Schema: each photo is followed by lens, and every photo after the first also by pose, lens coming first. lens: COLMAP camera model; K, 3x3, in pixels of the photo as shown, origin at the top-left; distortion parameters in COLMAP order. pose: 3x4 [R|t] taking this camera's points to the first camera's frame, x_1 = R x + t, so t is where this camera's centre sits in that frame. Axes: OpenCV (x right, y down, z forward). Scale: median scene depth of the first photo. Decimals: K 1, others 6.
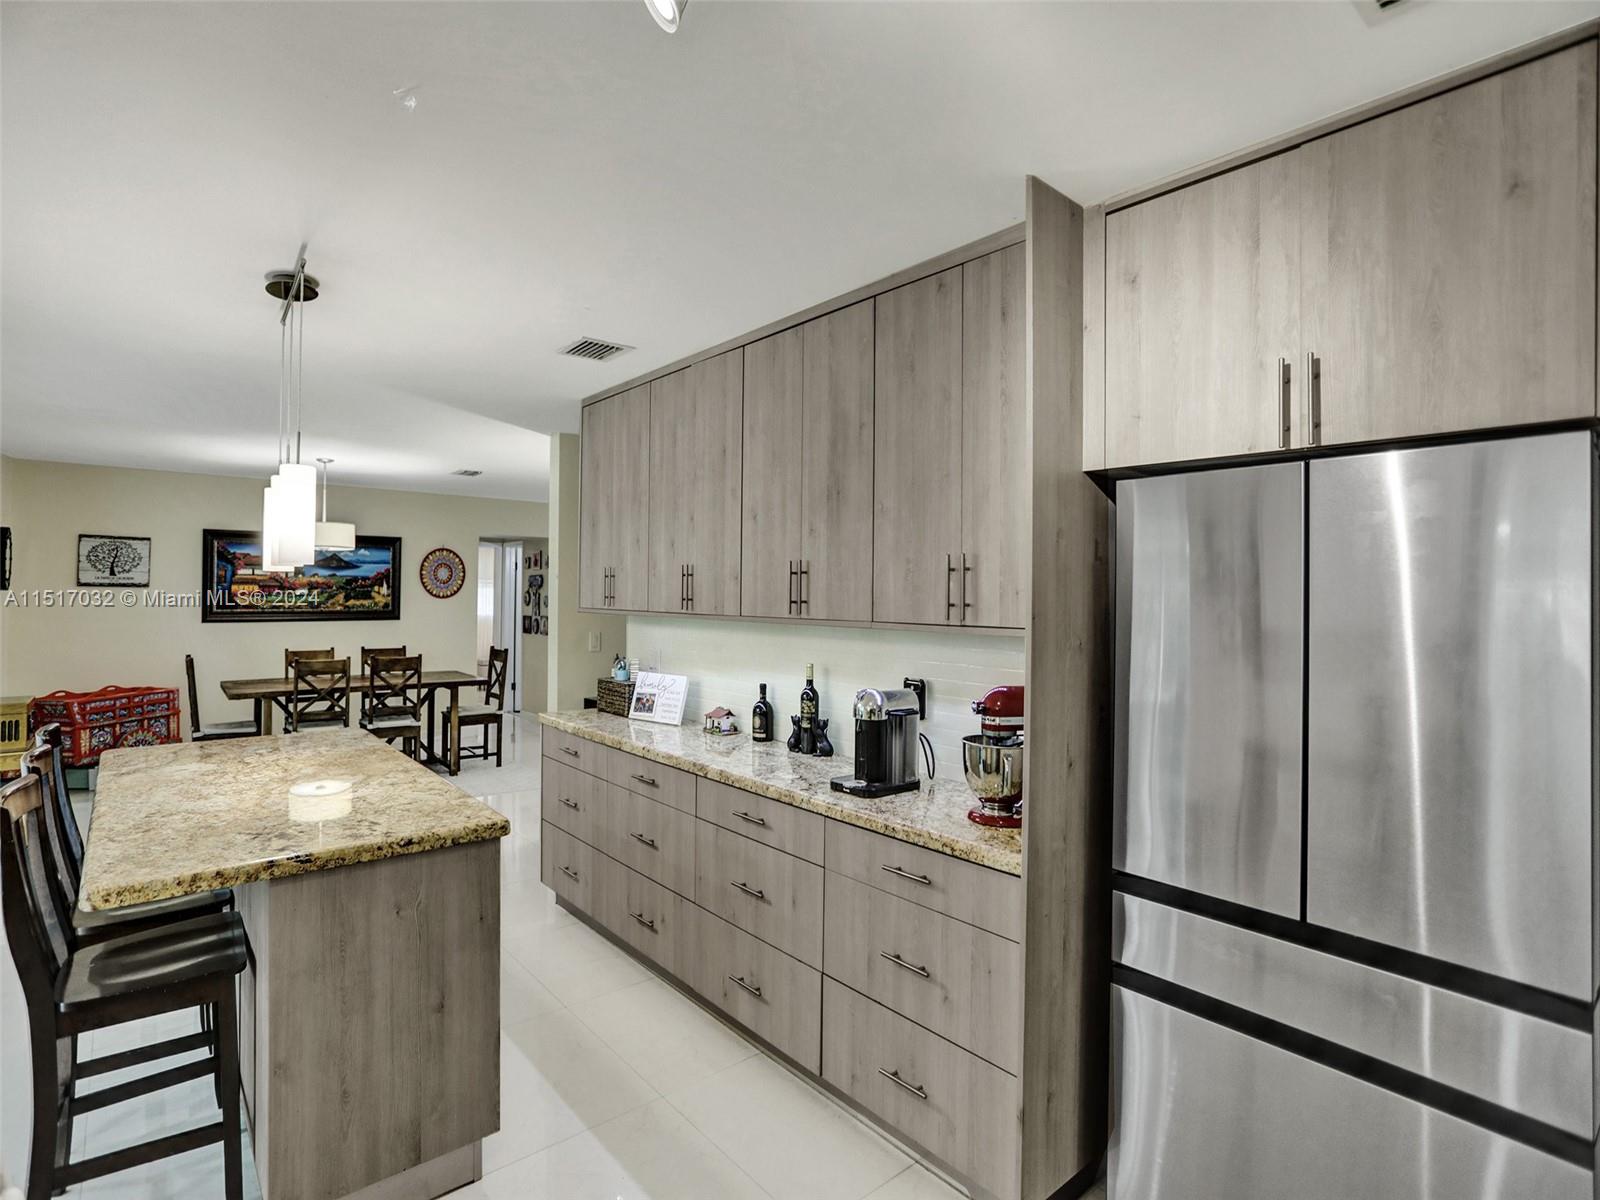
lens RADIAL K [[811.2, 0, 800.3], [0, 811.2, 593.7], [0, 0, 1]] dist [0.005539, 0.009323]
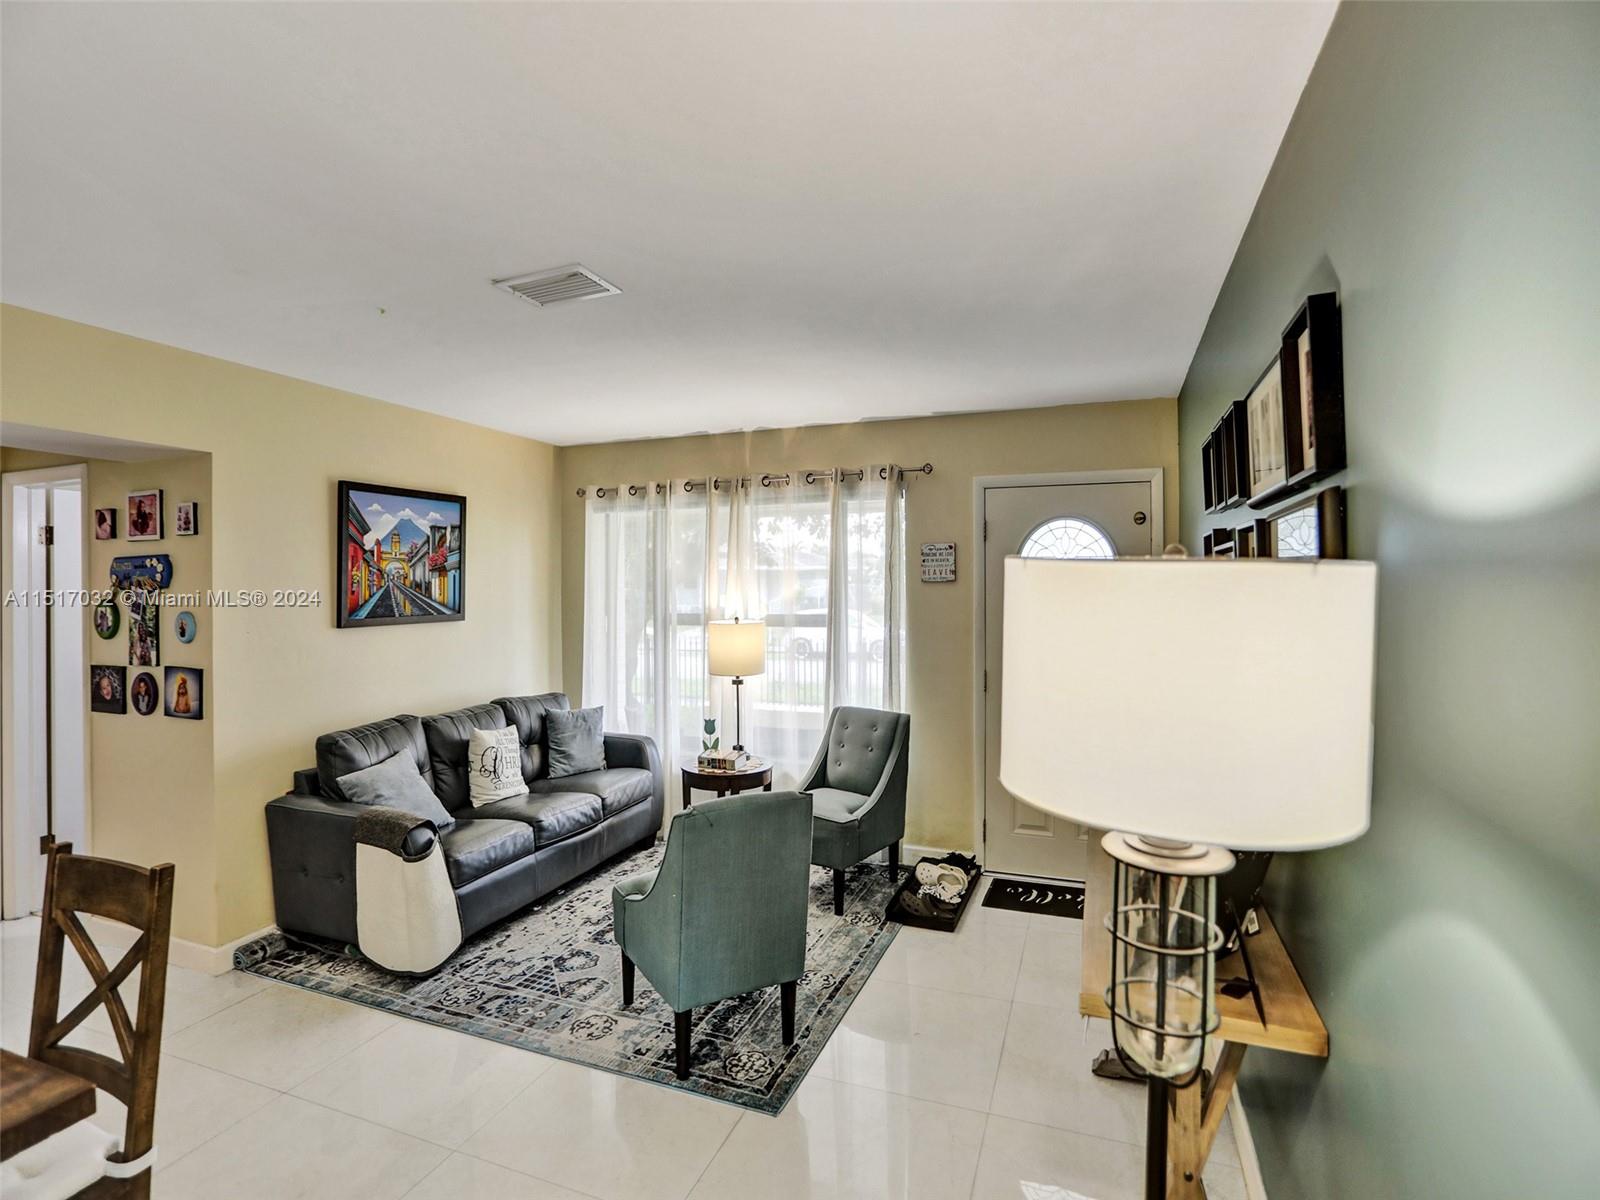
lens RADIAL K [[811.2, 0, 798.9], [0, 811.2, 592.7], [0, 0, 1]] dist [0.005539, 0.009323]
pose [[0.890759, -0.019601, 0.454054, -0.278767], [0.013658, 0.999773, 0.016364, -0.010033], [-0.454271, -0.008375, 0.890824, 0.651079]]
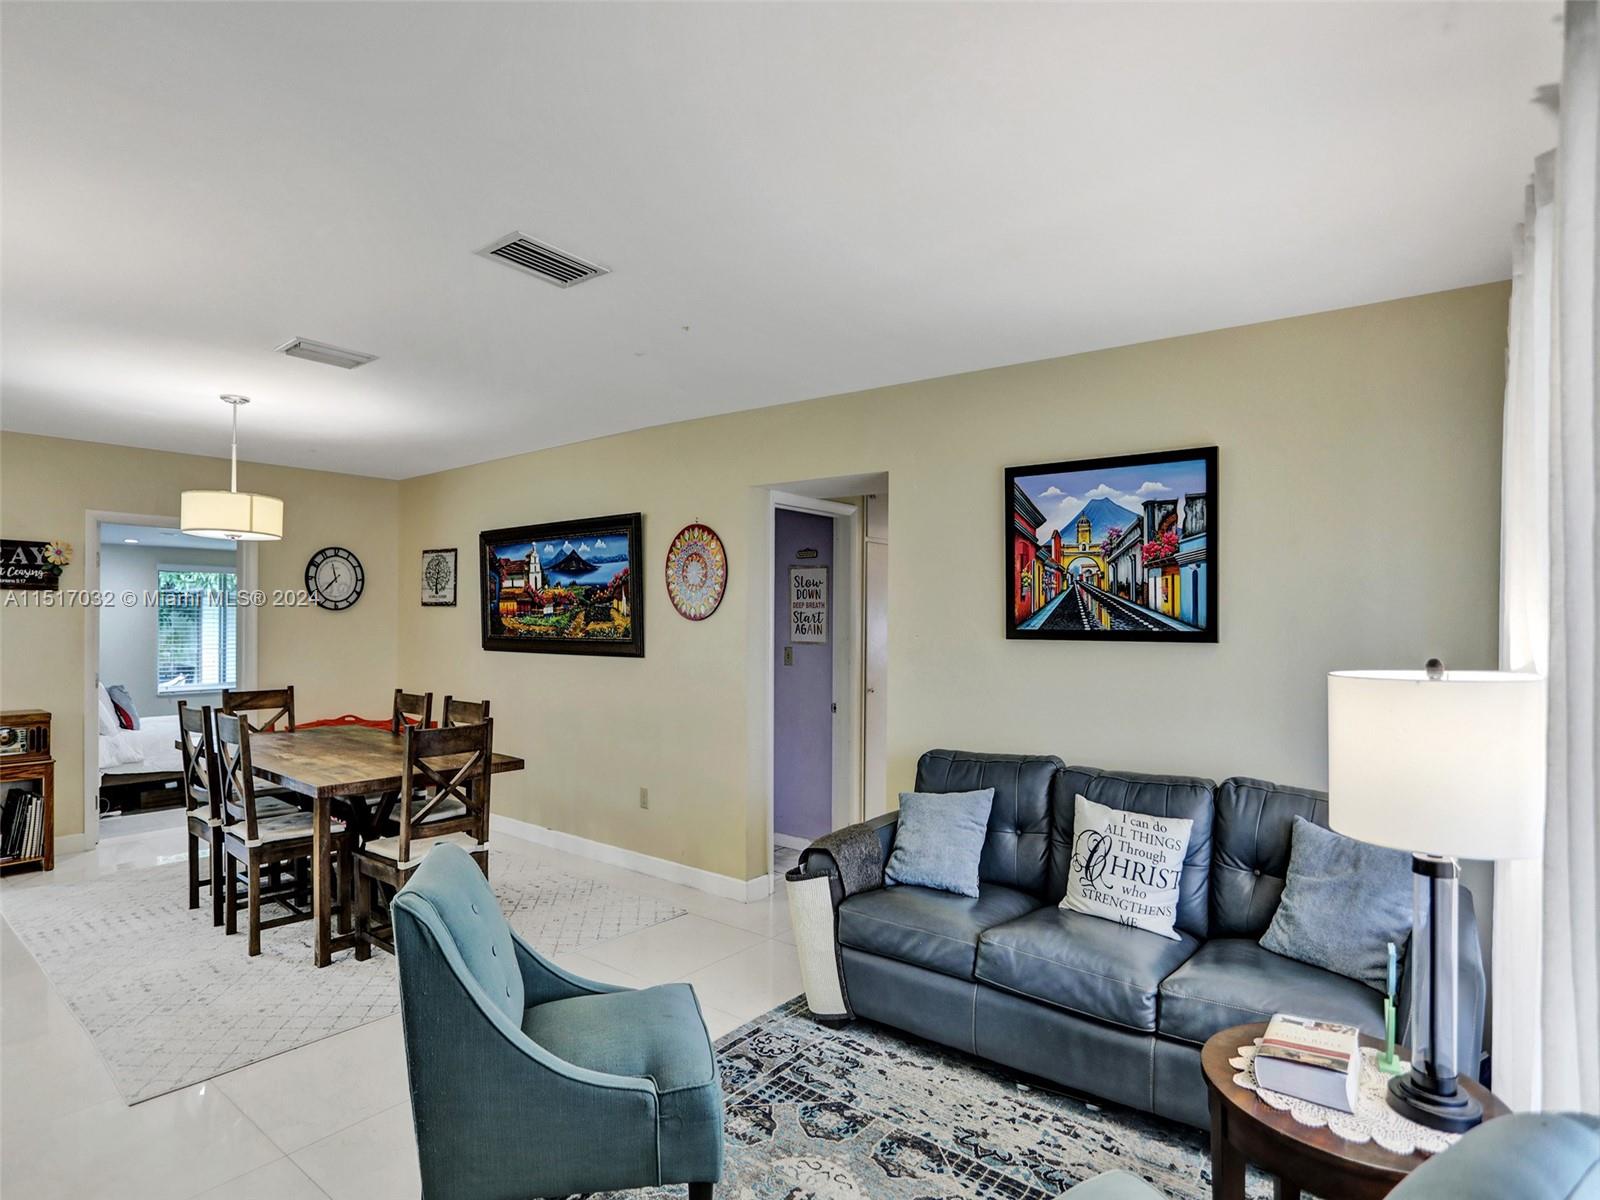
lens RADIAL K [[865.9, 0, 798.0], [0, 865.9, 628.6], [0, 0, 1]] dist [-0.035317, -0.000210]
pose [[0.172491, 0.001952, -0.985009, 0.128908], [-0.006168, 0.999981, 0.000901, 0.010848], [0.984992, 0.005920, 0.172499, 1.033244]]
